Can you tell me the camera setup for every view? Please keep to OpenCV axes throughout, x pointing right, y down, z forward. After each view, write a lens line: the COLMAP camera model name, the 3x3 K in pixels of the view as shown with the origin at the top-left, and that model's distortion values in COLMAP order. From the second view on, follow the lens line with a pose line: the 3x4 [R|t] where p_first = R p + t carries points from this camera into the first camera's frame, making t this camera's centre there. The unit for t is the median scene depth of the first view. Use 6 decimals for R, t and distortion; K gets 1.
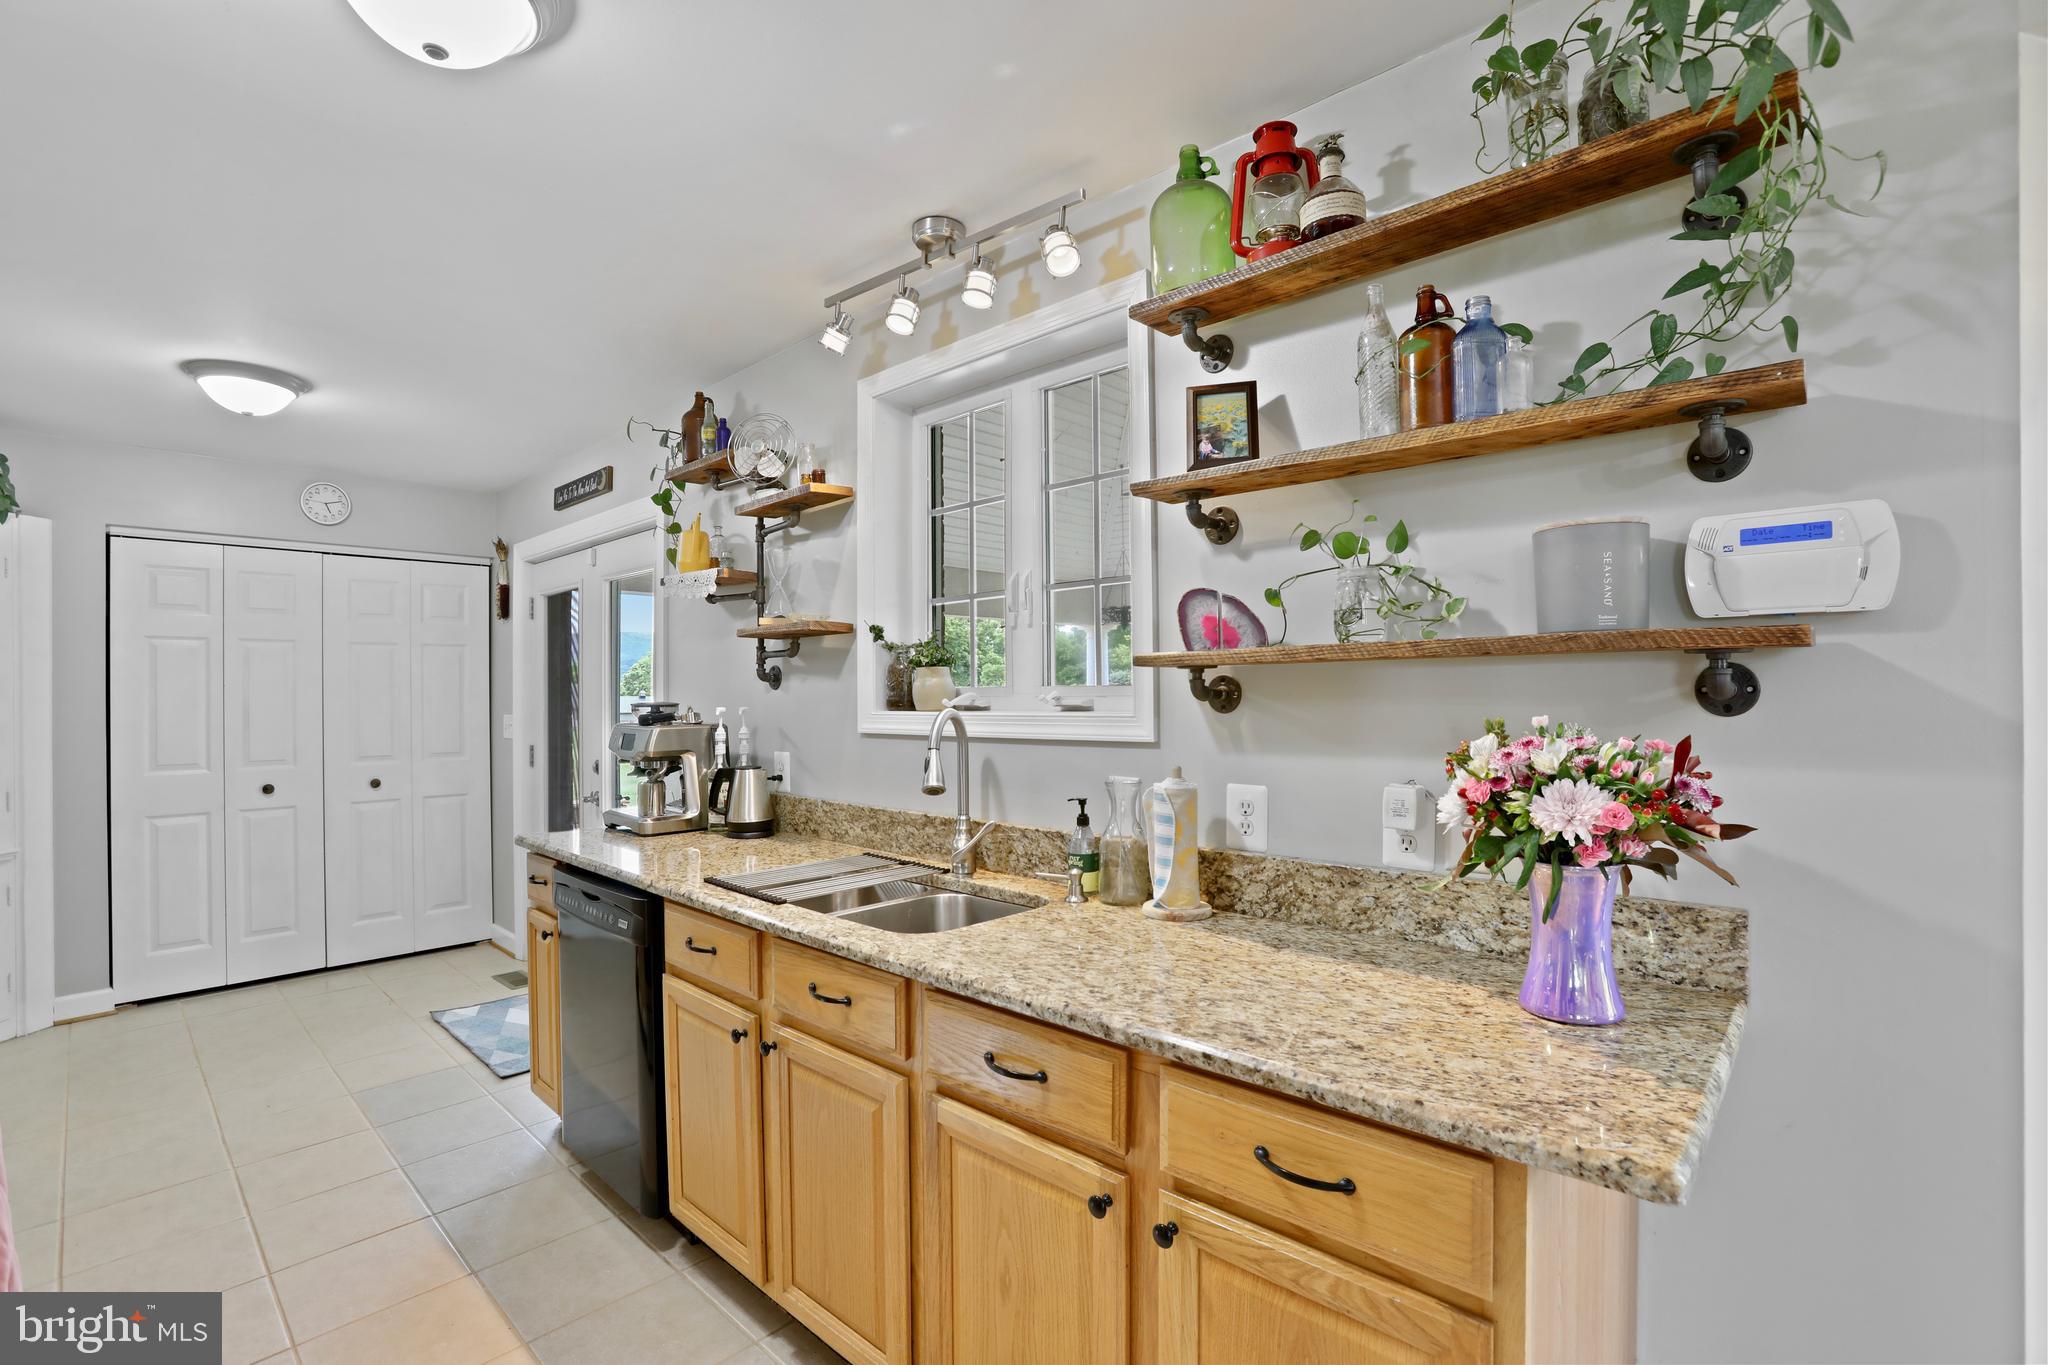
lens RADIAL K [[926.7, 0, 1014.6], [0, 926.7, 686.3], [0, 0, 1]] dist [-0.080735, 0.033683]
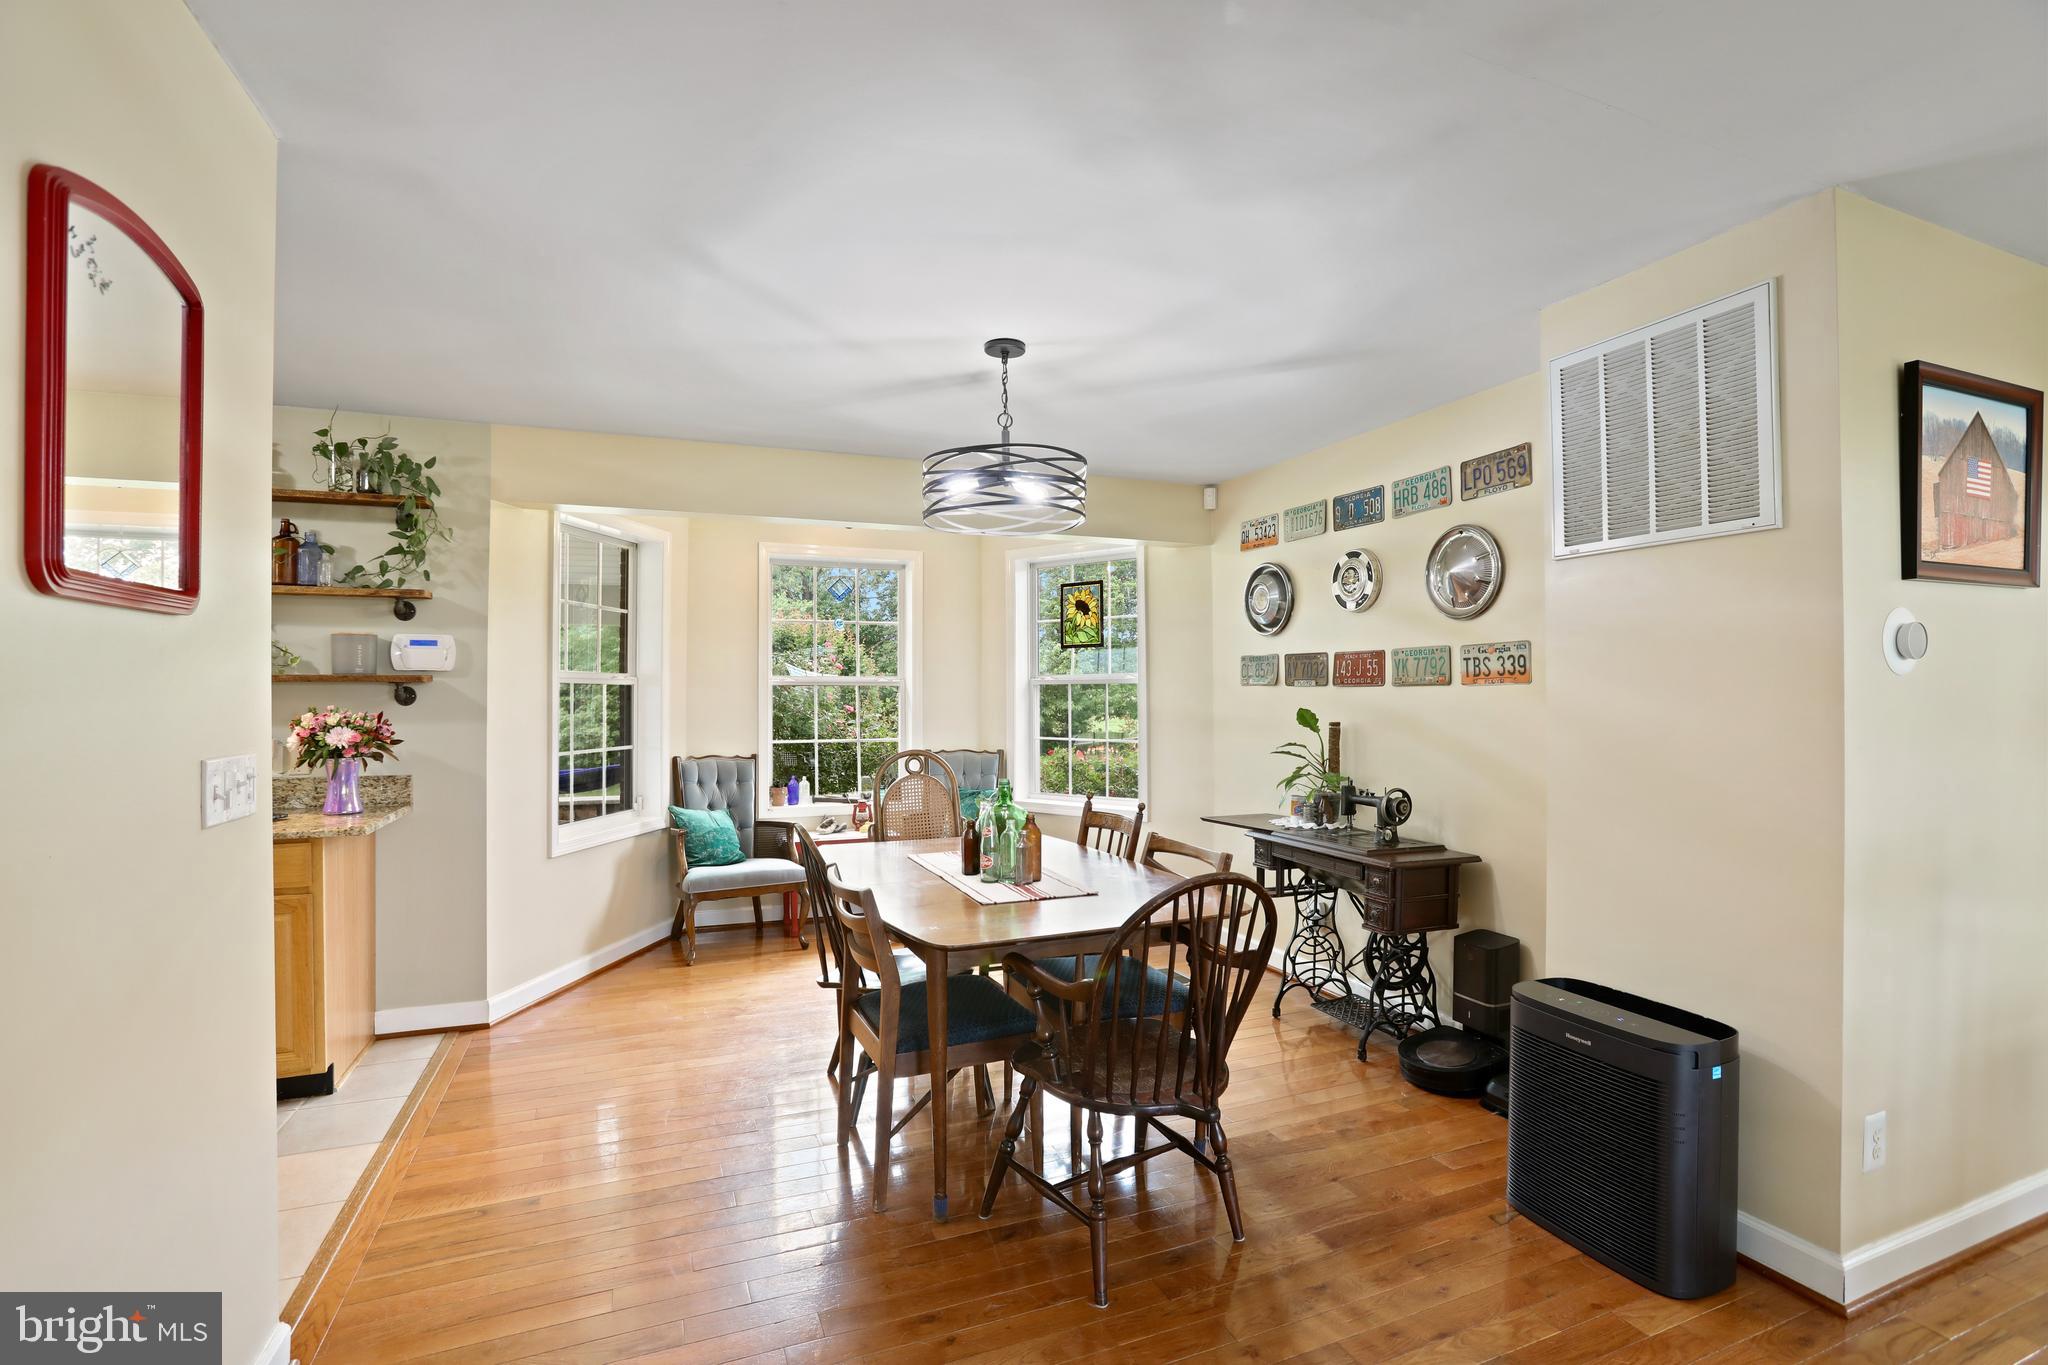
lens RADIAL K [[926.7, 0, 1014.6], [0, 926.7, 686.3], [0, 0, 1]] dist [-0.080735, 0.033683]
pose [[0.413625, 0.015721, 0.910312, -0.979928], [-0.005866, 0.999876, -0.014603, 0.002463], [-0.910428, 0.000700, 0.413666, -1.915369]]
